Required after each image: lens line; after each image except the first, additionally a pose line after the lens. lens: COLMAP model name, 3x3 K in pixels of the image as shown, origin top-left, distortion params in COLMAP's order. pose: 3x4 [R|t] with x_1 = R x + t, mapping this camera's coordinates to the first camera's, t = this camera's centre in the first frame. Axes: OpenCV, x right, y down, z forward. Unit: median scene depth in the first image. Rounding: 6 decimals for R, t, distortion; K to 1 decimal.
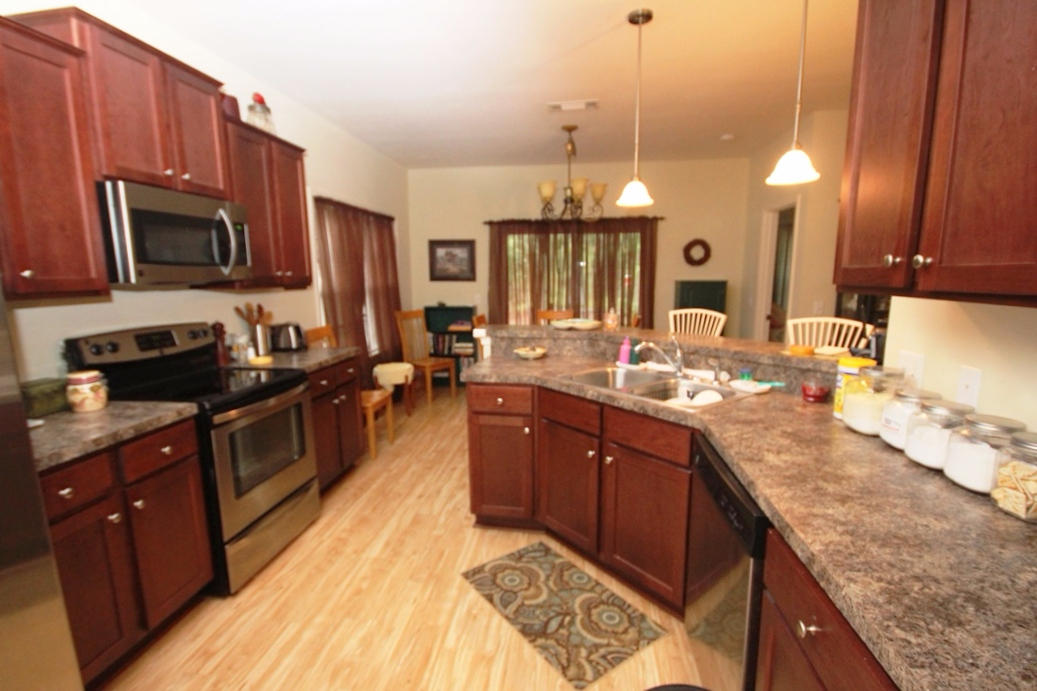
lens RADIAL K [[481.0, 0, 516.6], [0, 481.0, 345.2], [0, 0, 1]] dist [-0.004130, -0.000637]
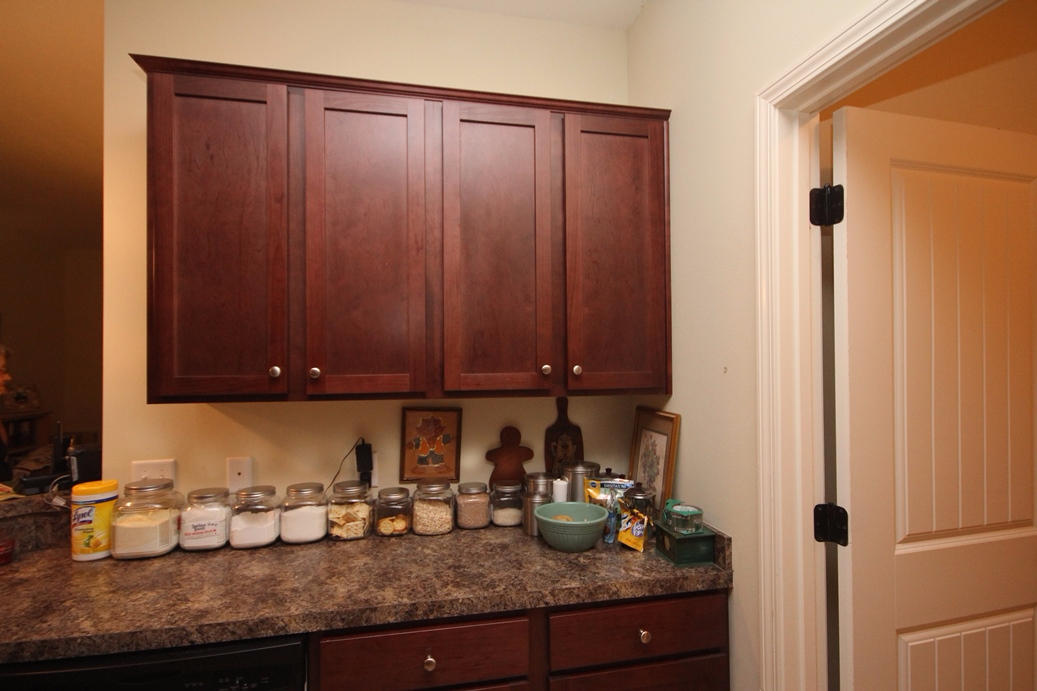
lens RADIAL K [[537.4, 0, 518.7], [0, 537.4, 350.1], [0, 0, 1]] dist [-0.001678, -0.000837]
pose [[-0.298366, 0.011293, 0.954385, -0.713625], [0.151534, 0.987808, 0.035685, -0.206412], [-0.942345, 0.155269, -0.296440, 0.892726]]
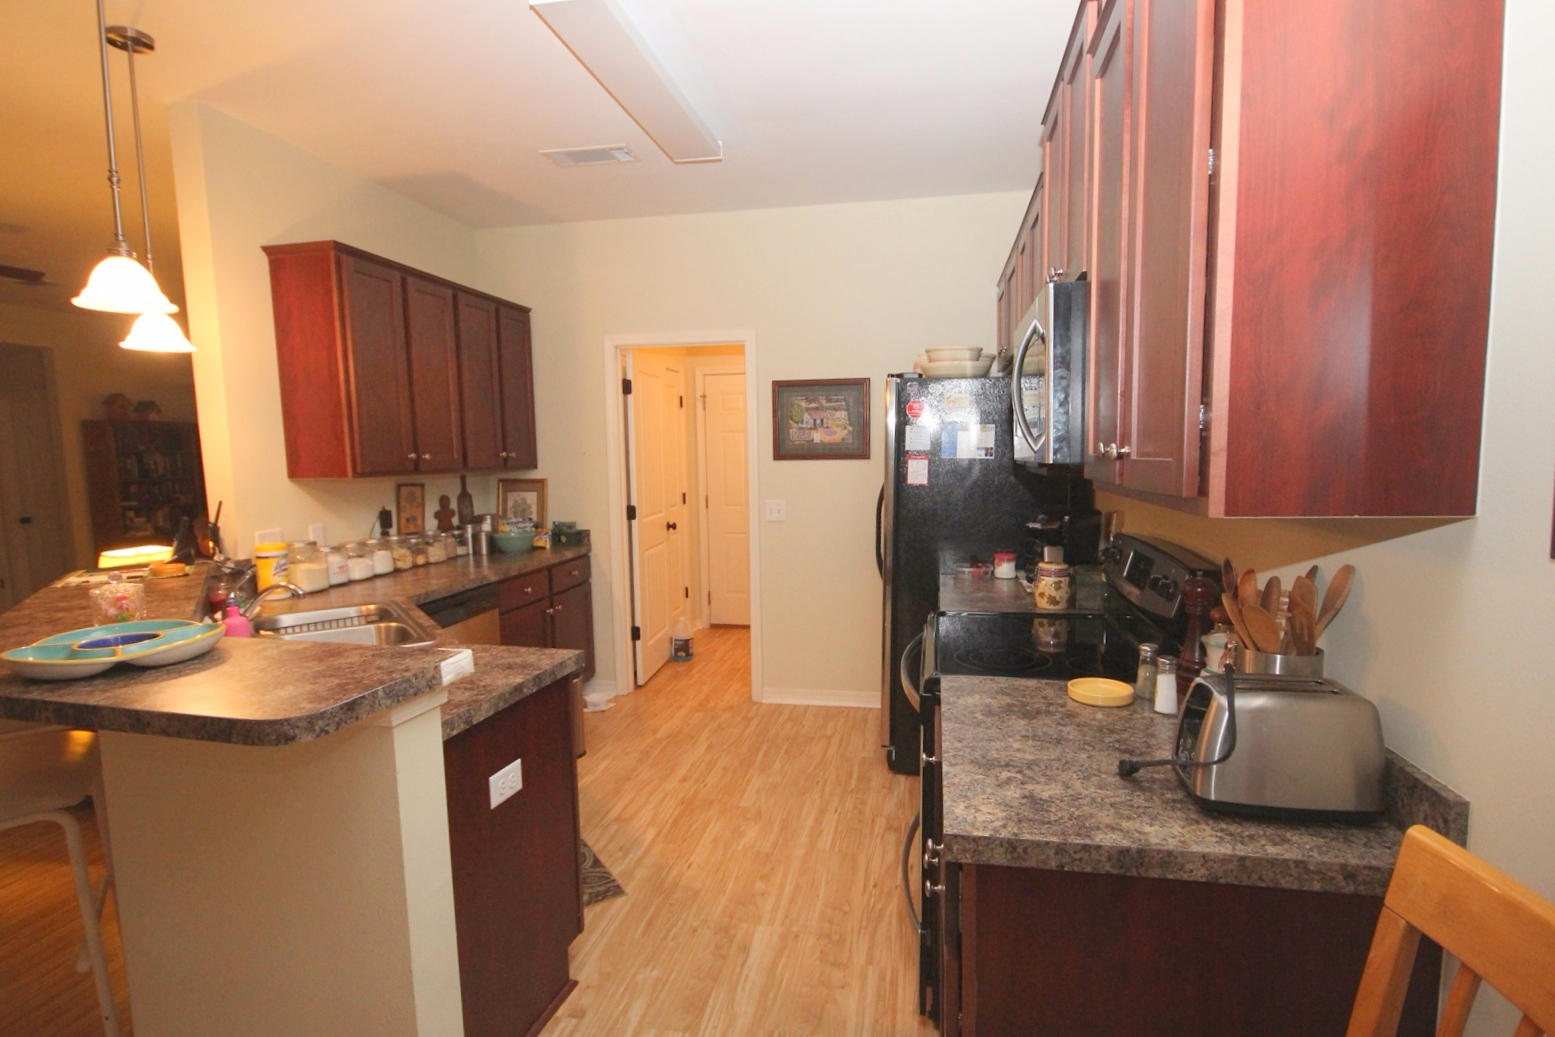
lens RADIAL K [[721.2, 0, 781.6], [0, 721.2, 518.1], [0, 0, 1]] dist [-0.004130, -0.000637]
pose [[-0.997390, 0.014165, 0.070805, -0.927308], [0.030835, 0.970218, 0.240262, -0.605943], [-0.065293, 0.241818, -0.968122, 3.880788]]
